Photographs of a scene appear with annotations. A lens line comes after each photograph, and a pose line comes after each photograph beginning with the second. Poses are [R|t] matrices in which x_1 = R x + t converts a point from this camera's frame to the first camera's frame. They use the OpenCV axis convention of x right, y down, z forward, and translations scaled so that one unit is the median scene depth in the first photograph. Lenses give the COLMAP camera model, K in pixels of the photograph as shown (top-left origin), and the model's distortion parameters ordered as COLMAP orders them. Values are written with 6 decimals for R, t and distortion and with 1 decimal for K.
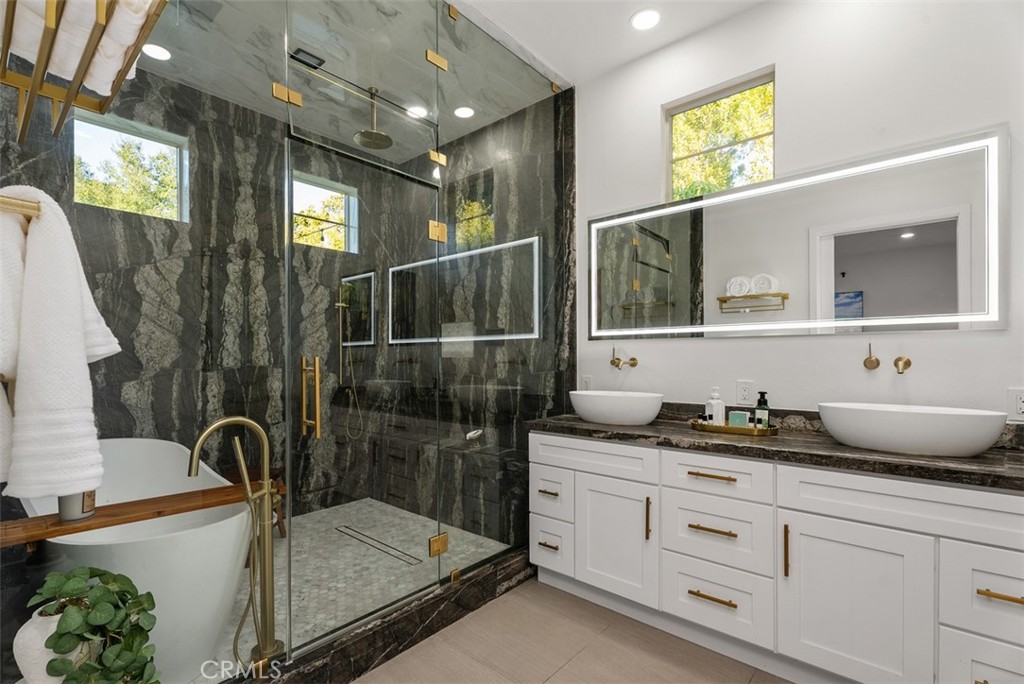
lens RADIAL K [[458.4, 0, 512.0], [0, 458.4, 342.0], [0, 0, 1]] dist [0.000665, -0.000063]
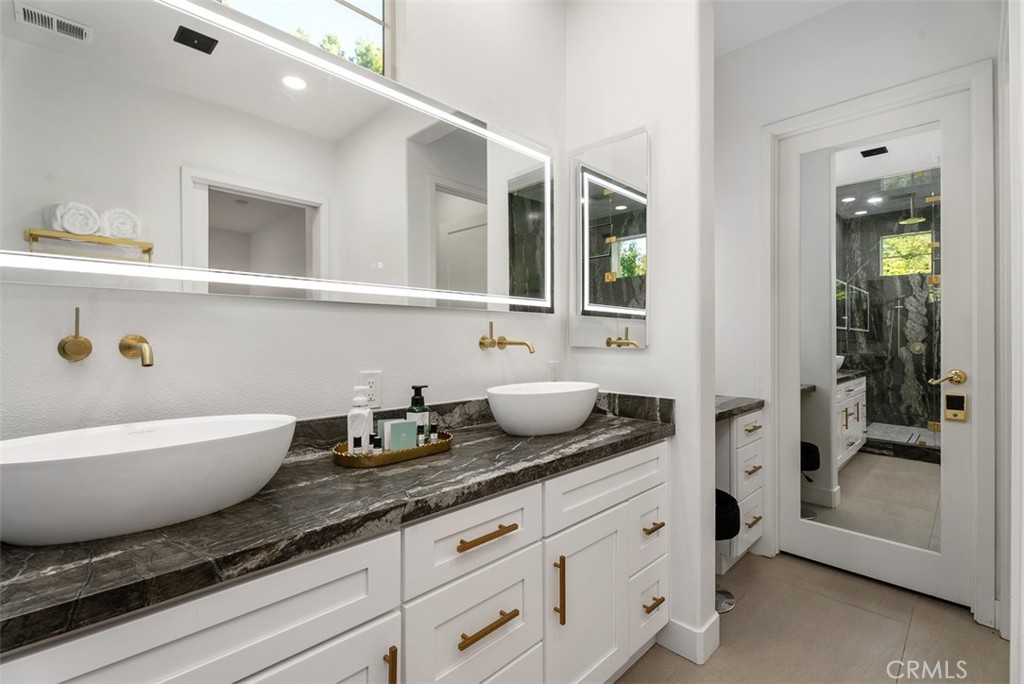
lens RADIAL K [[458.4, 0, 512.0], [0, 458.4, 342.0], [0, 0, 1]] dist [0.000665, -0.000063]
pose [[0.082699, -0.004621, 0.996564, -0.127617], [-0.037557, 0.999264, 0.007750, 0.032506], [-0.995867, -0.038069, 0.082465, 0.808004]]
